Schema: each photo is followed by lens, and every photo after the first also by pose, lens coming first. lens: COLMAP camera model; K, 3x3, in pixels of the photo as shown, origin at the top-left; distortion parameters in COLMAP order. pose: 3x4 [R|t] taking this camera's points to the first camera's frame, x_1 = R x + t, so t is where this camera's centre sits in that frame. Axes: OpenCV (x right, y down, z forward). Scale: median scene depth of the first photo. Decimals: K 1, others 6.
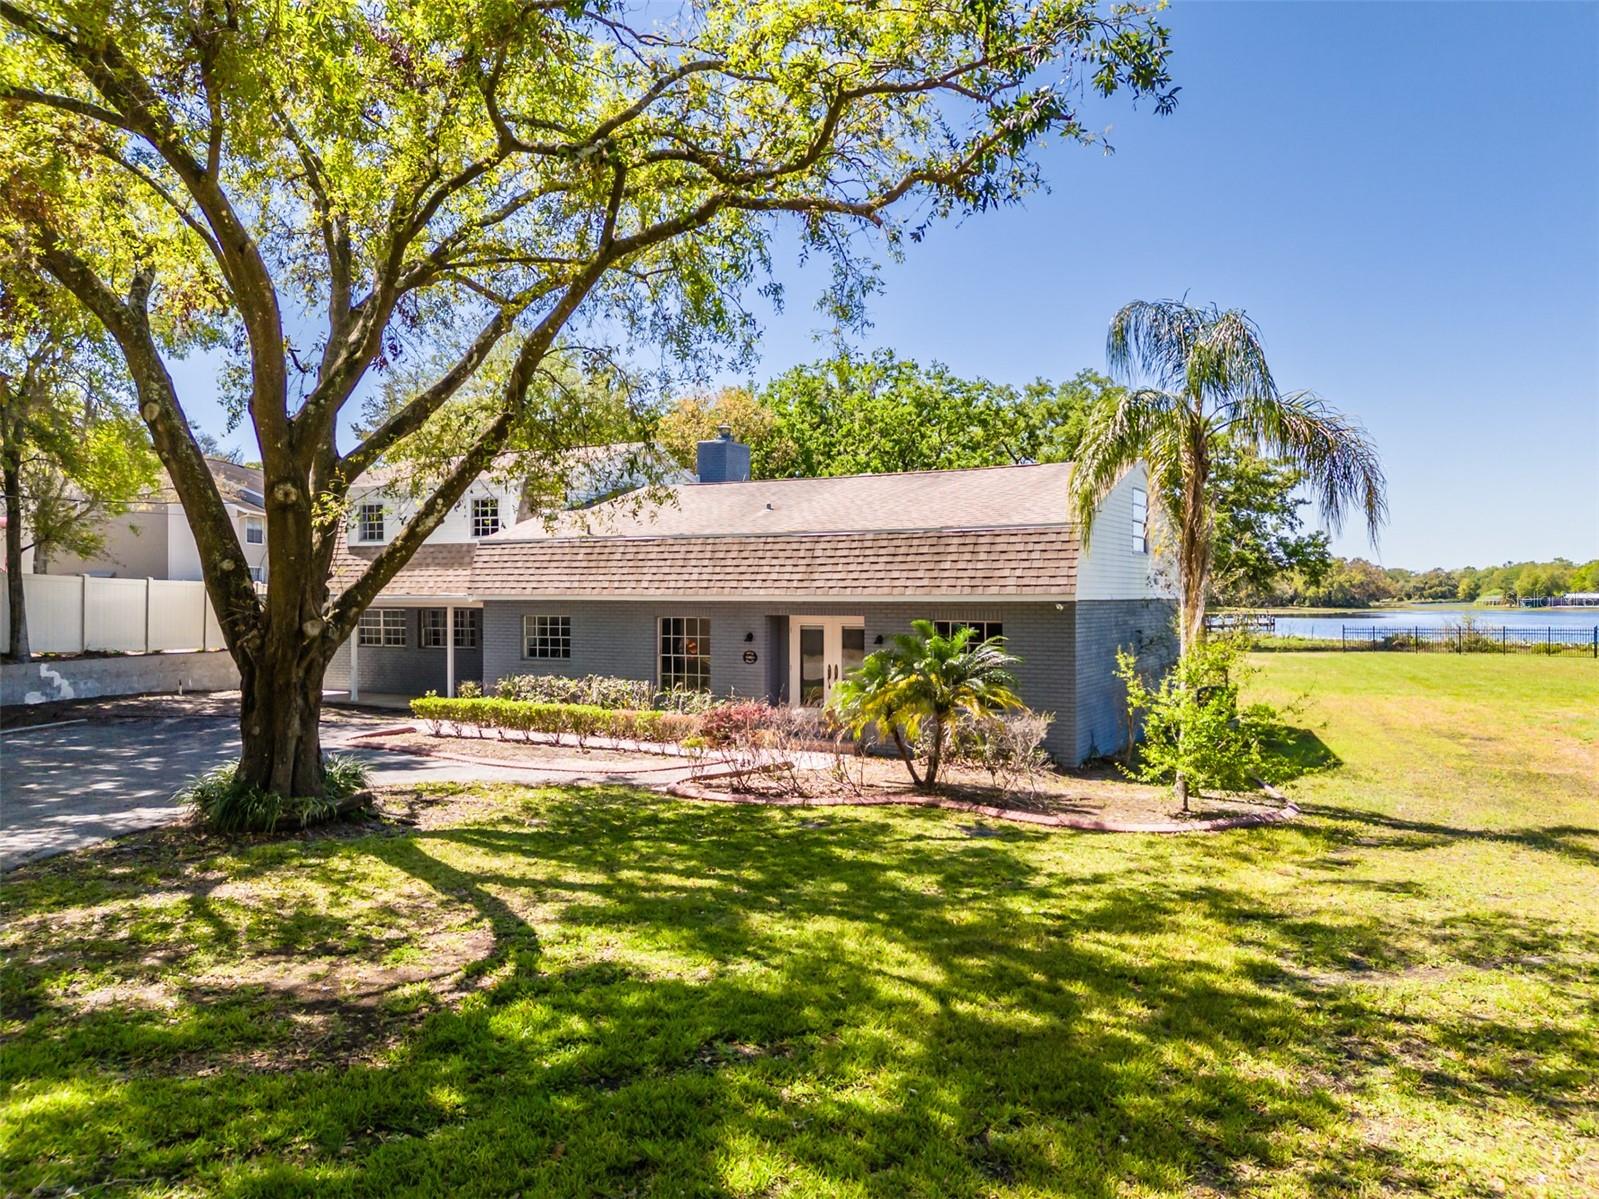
lens RADIAL K [[1185.3, 0, 802.4], [0, 1185.3, 602.9], [0, 0, 1]] dist [0.034511, -0.007623]
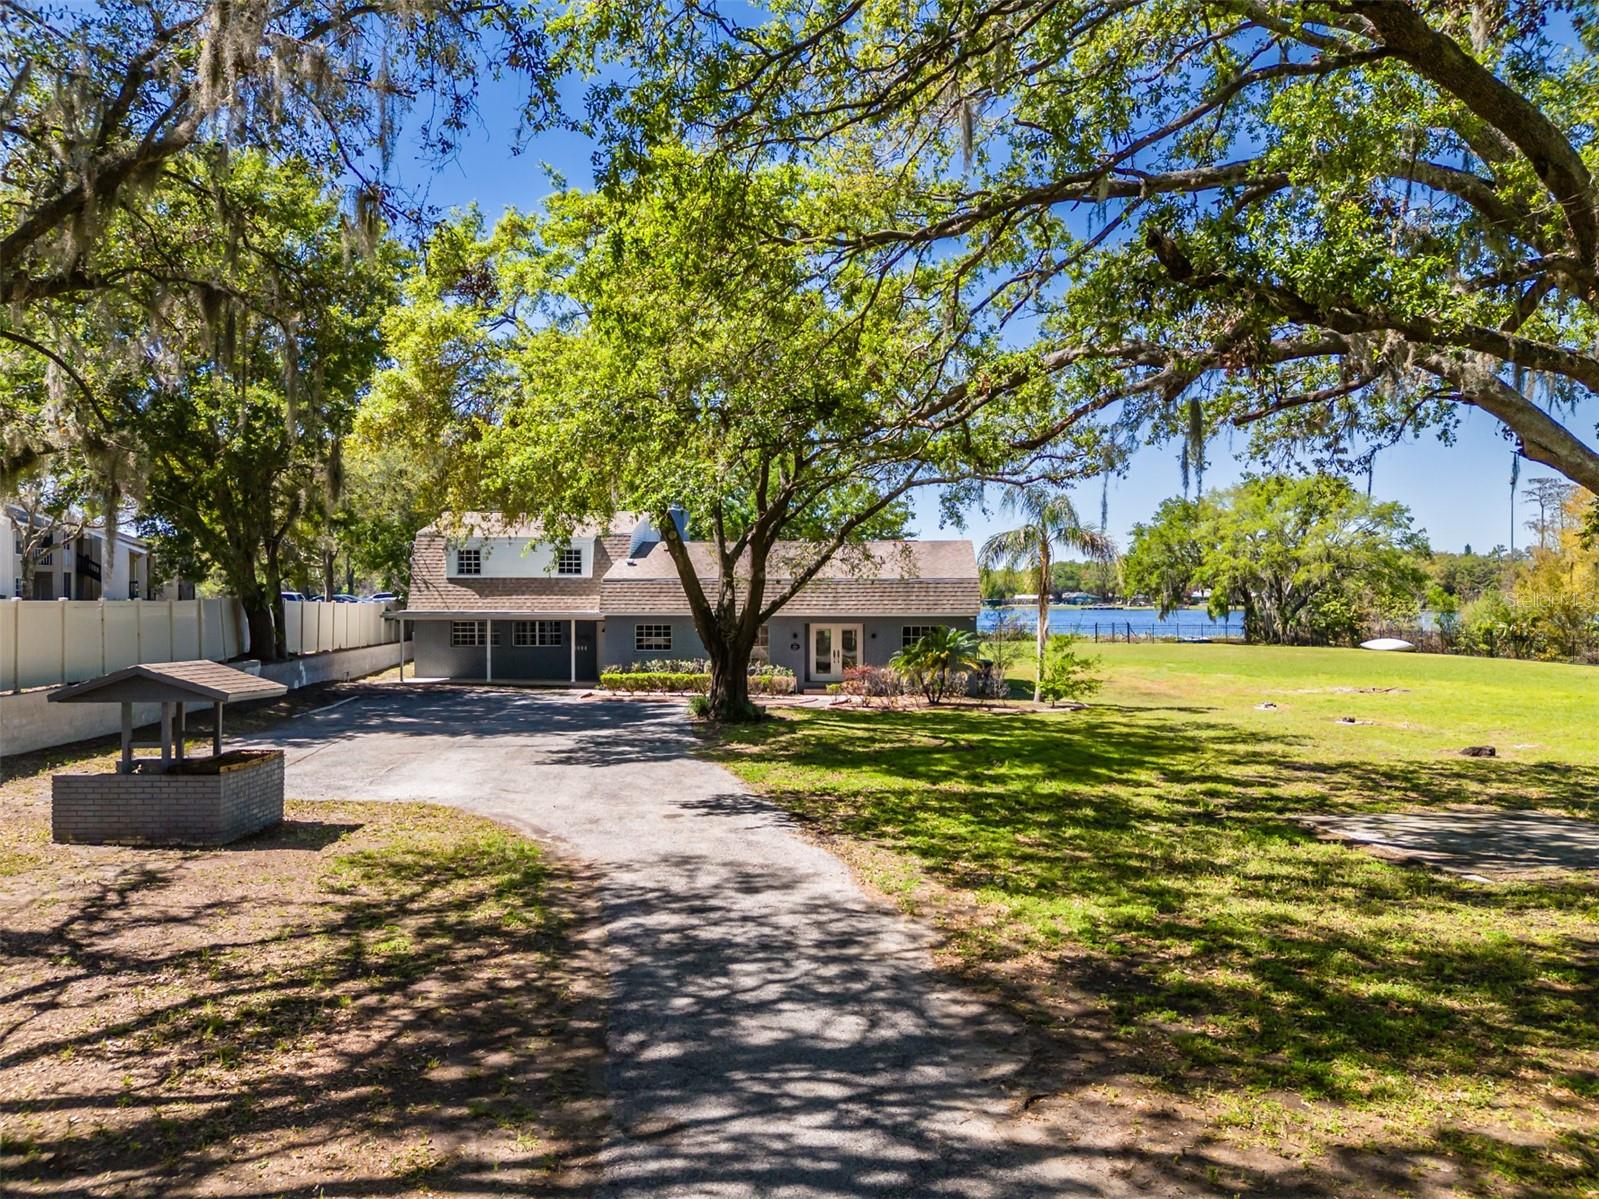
lens RADIAL K [[1185.3, 0, 805.7], [0, 1185.3, 595.6], [0, 0, 1]] dist [0.034511, -0.007623]
pose [[0.916235, -0.000948, 0.400639, -0.740543], [0.002977, 0.999986, -0.004442, -0.024017], [-0.400629, 0.005263, 0.916225, -0.666502]]
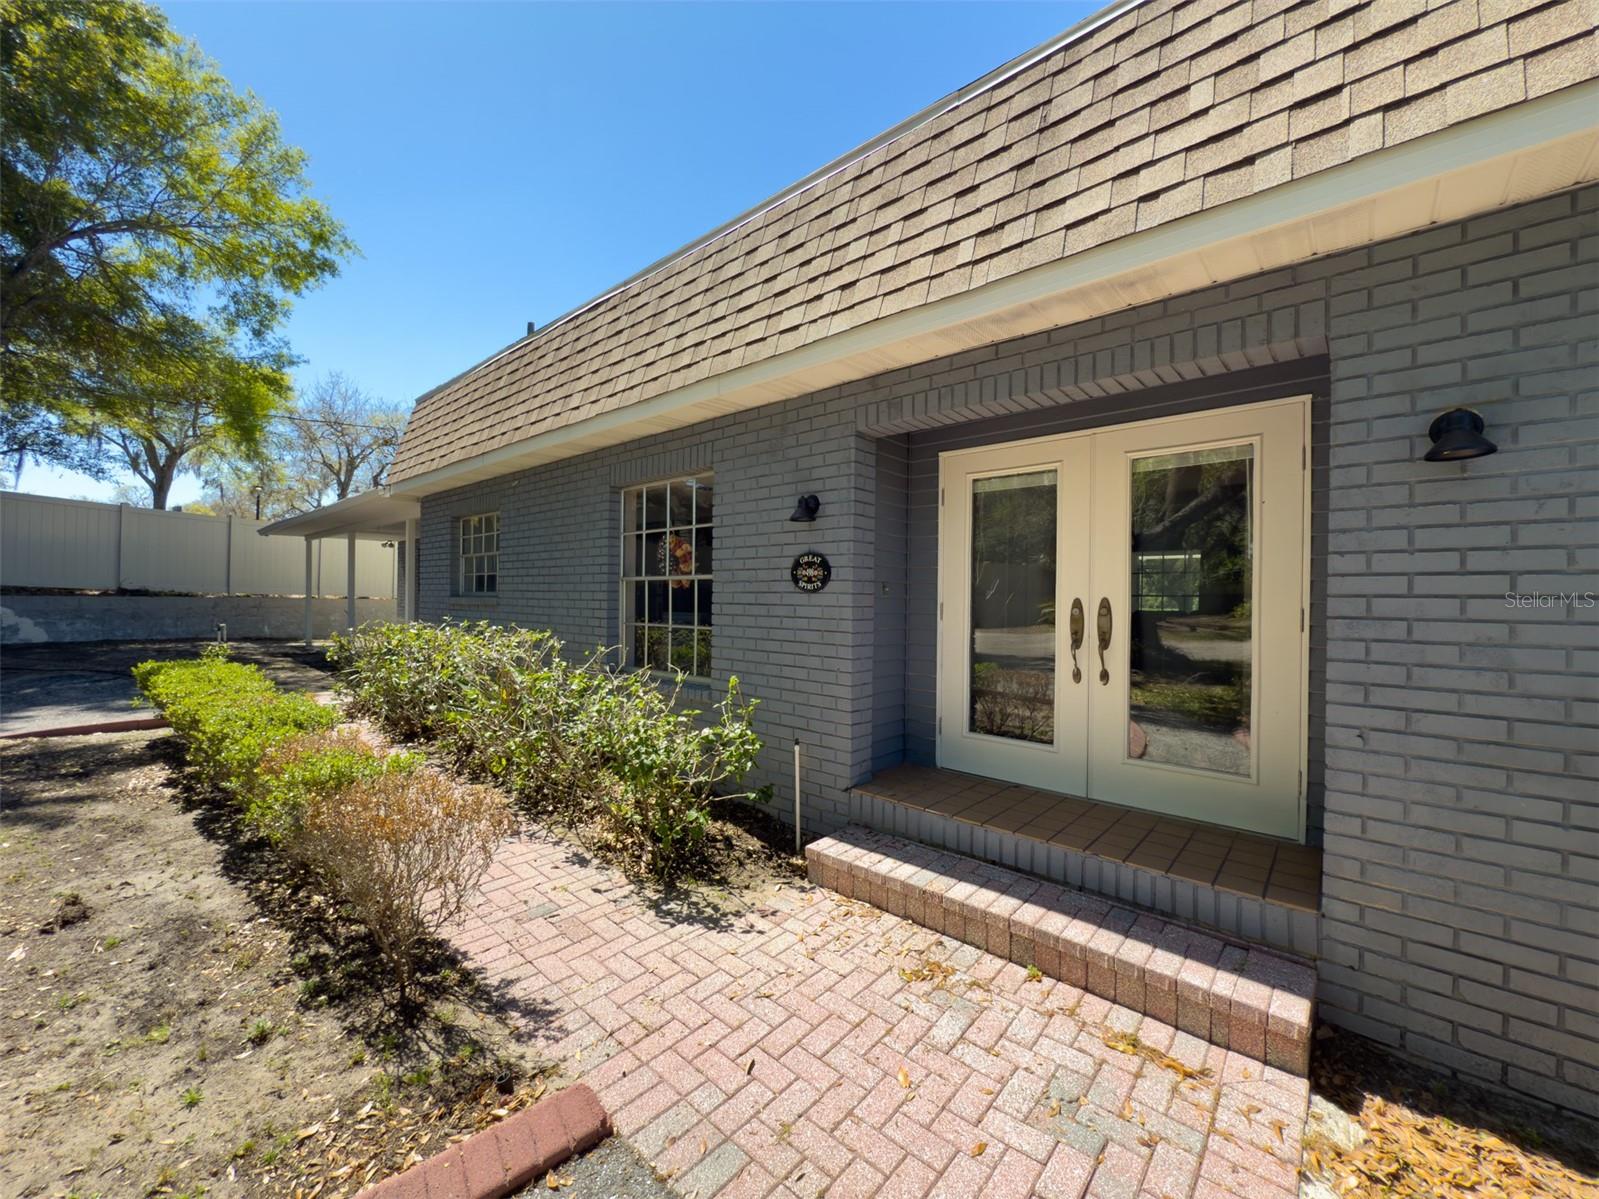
lens RADIAL K [[637.2, 0, 794.9], [0, 637.2, 598.2], [0, 0, 1]] dist [0.000287, 0.000612]
pose [[0.972729, 0.013921, -0.231525, -0.008360], [-0.016180, 0.999838, -0.007865, 0.053037], [0.231378, 0.011396, 0.972797, 0.808227]]
